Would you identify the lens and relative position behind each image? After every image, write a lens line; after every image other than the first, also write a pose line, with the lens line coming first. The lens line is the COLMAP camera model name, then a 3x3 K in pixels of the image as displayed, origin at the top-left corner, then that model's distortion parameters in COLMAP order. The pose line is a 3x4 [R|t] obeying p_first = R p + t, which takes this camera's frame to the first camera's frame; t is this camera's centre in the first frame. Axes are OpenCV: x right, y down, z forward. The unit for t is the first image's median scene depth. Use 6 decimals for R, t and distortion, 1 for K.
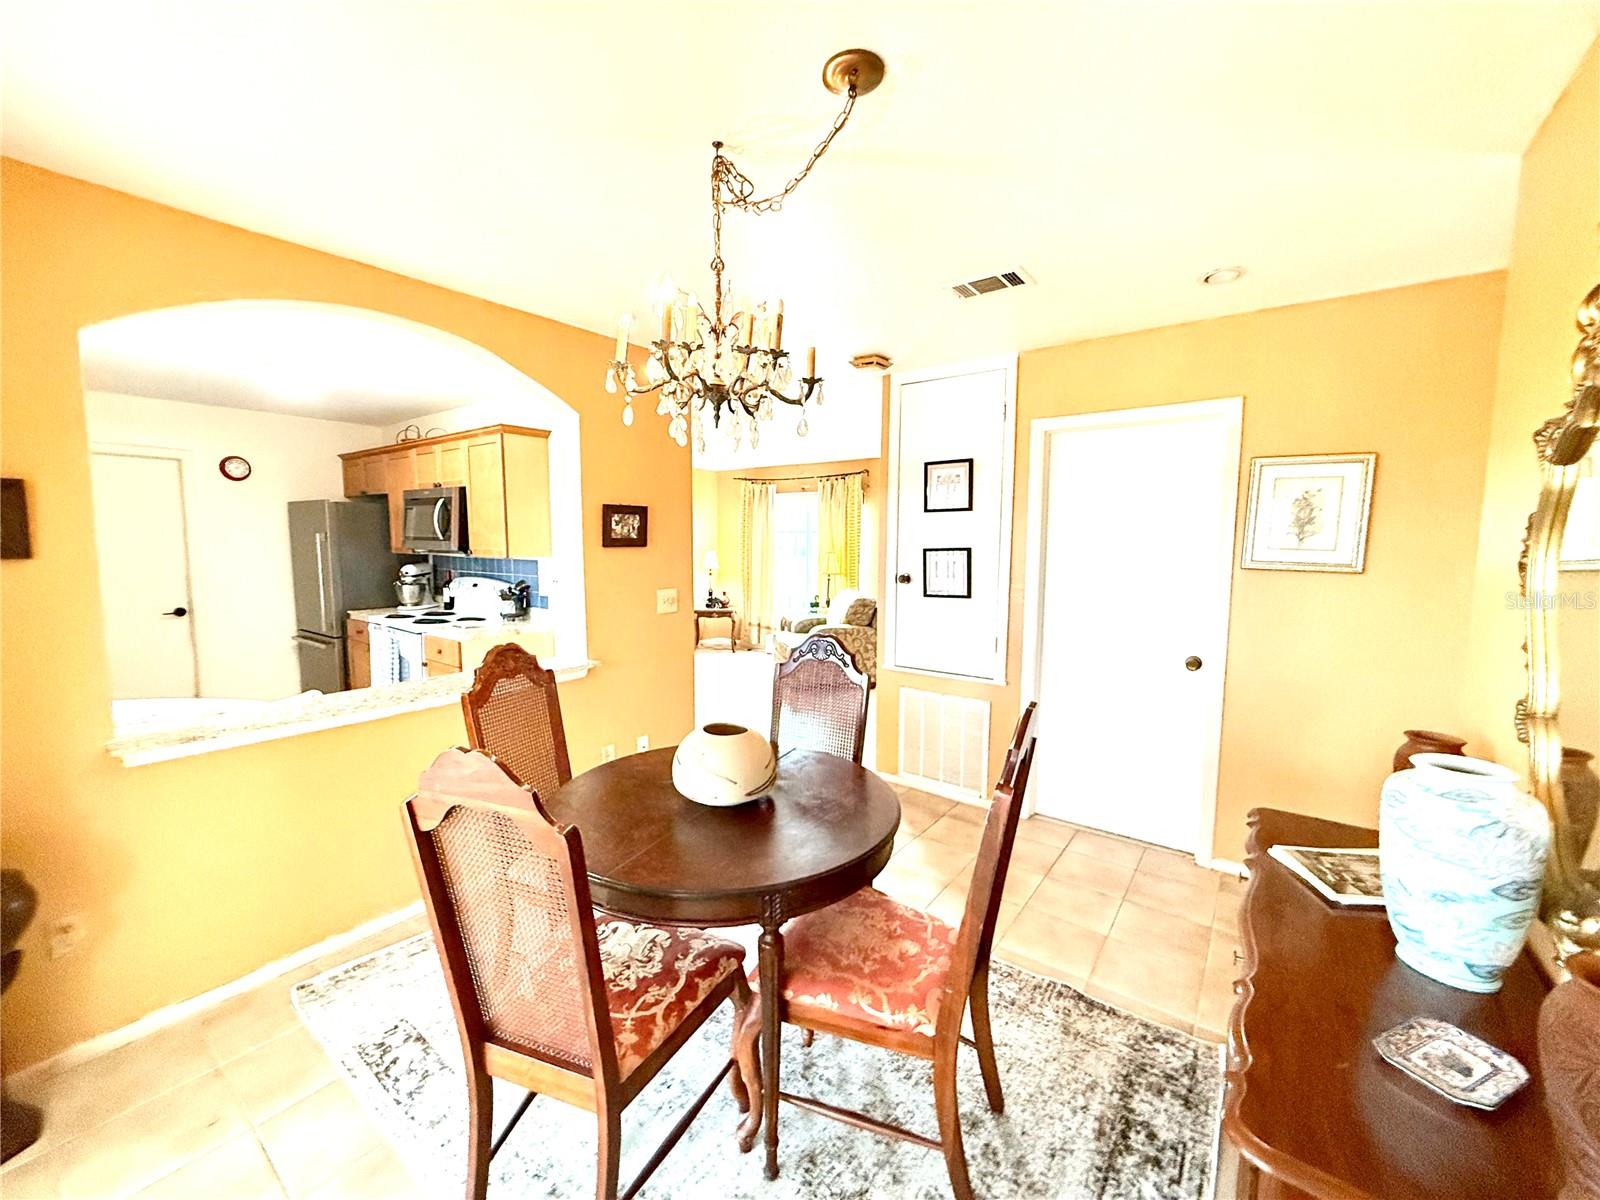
lens RADIAL K [[639.0, 0, 793.4], [0, 639.0, 603.1], [0, 0, 1]] dist [-0.001197, 0.000420]
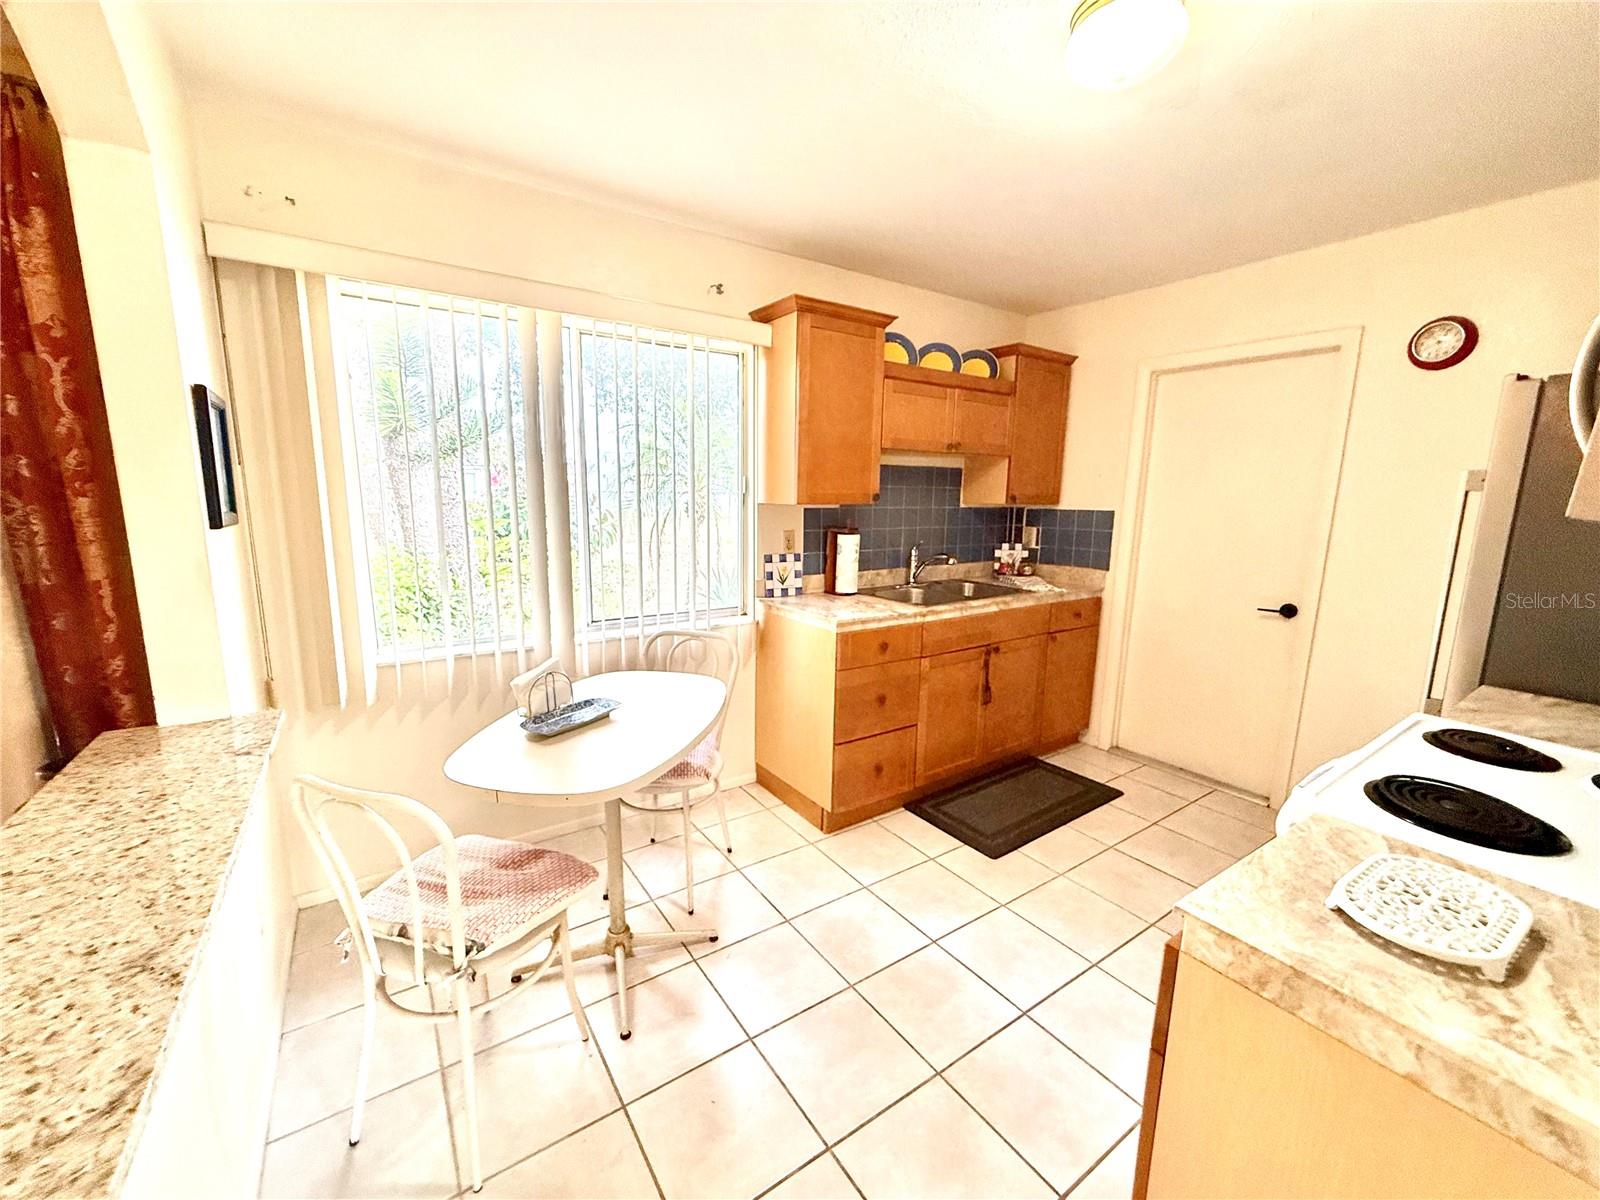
lens RADIAL K [[639.0, 0, 796.3], [0, 639.0, 600.2], [0, 0, 1]] dist [-0.001197, 0.000420]
pose [[-0.321528, 0.148242, -0.935224, -0.235701], [-0.113473, 0.974520, 0.193482, -0.060116], [0.940076, 0.168332, -0.296514, 0.721787]]
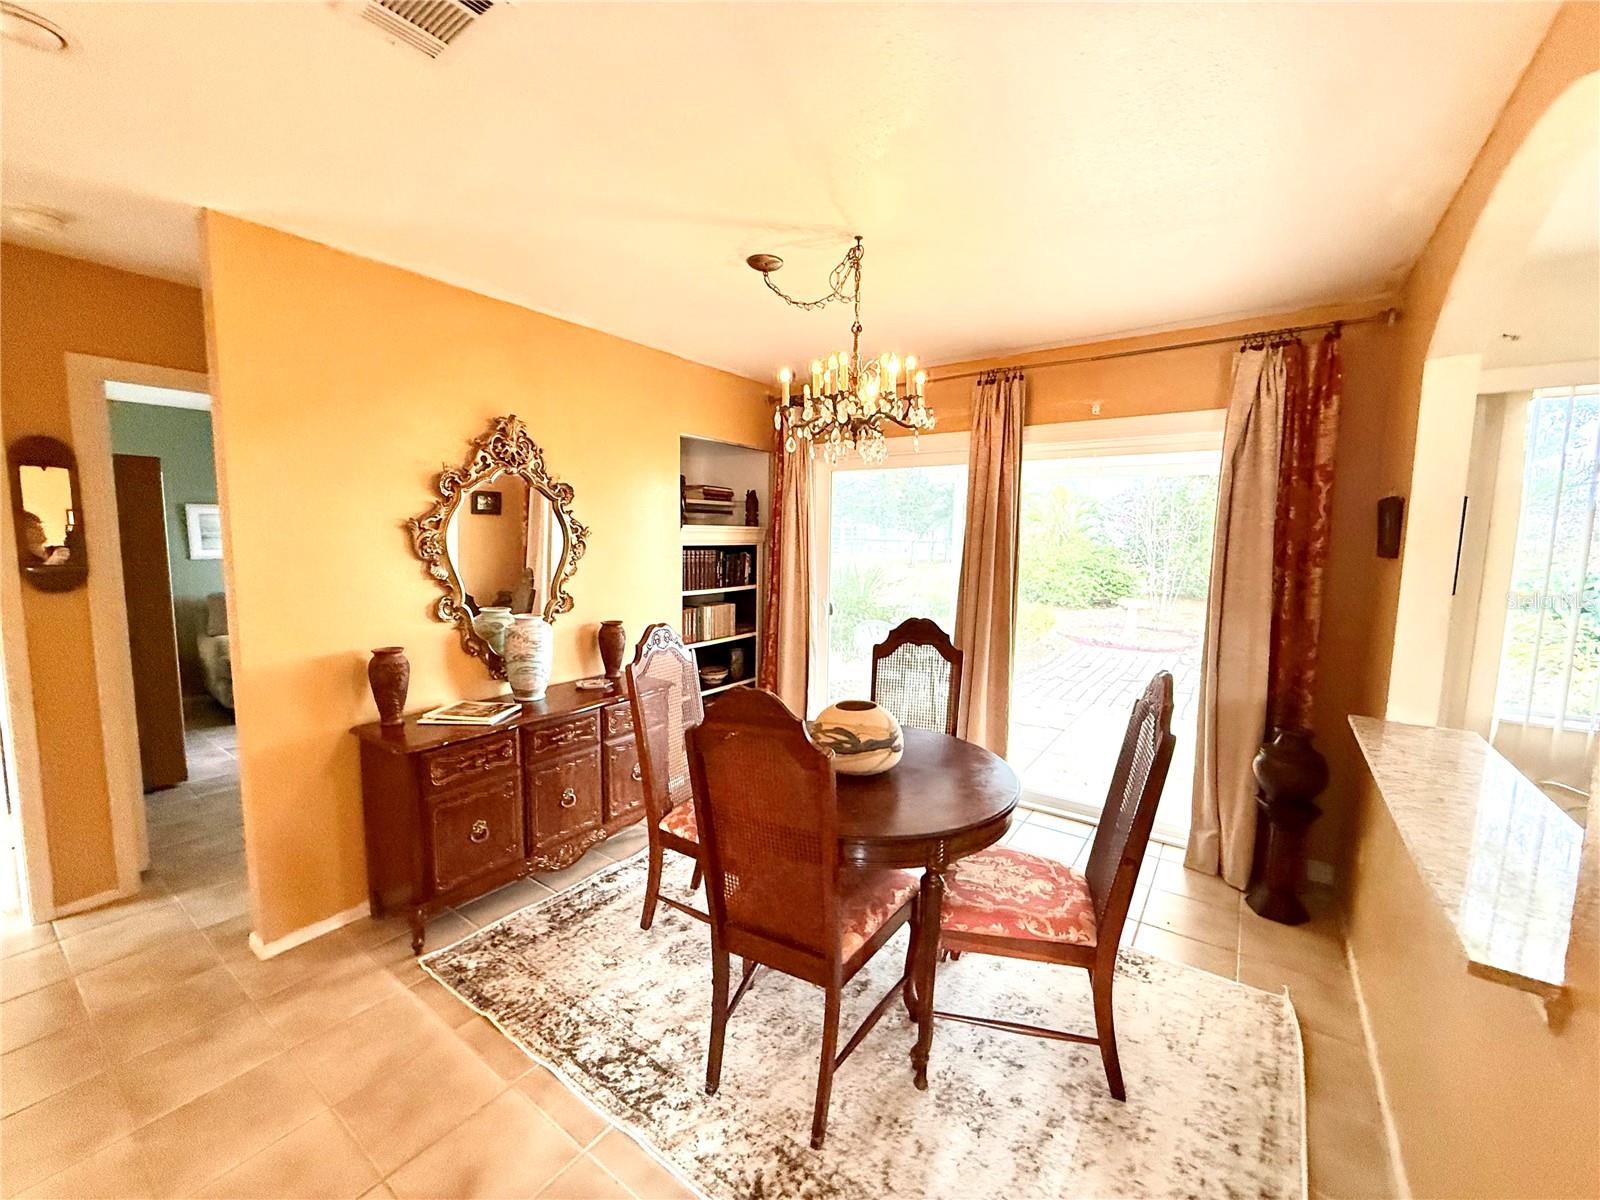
lens RADIAL K [[639.0, 0, 792.1], [0, 639.0, 600.3], [0, 0, 1]] dist [-0.001197, 0.000420]
pose [[-0.999639, -0.017024, -0.020764, 0.013004], [-0.020874, 0.979125, 0.202185, -0.077066], [0.016889, 0.202545, -0.979127, 0.782003]]
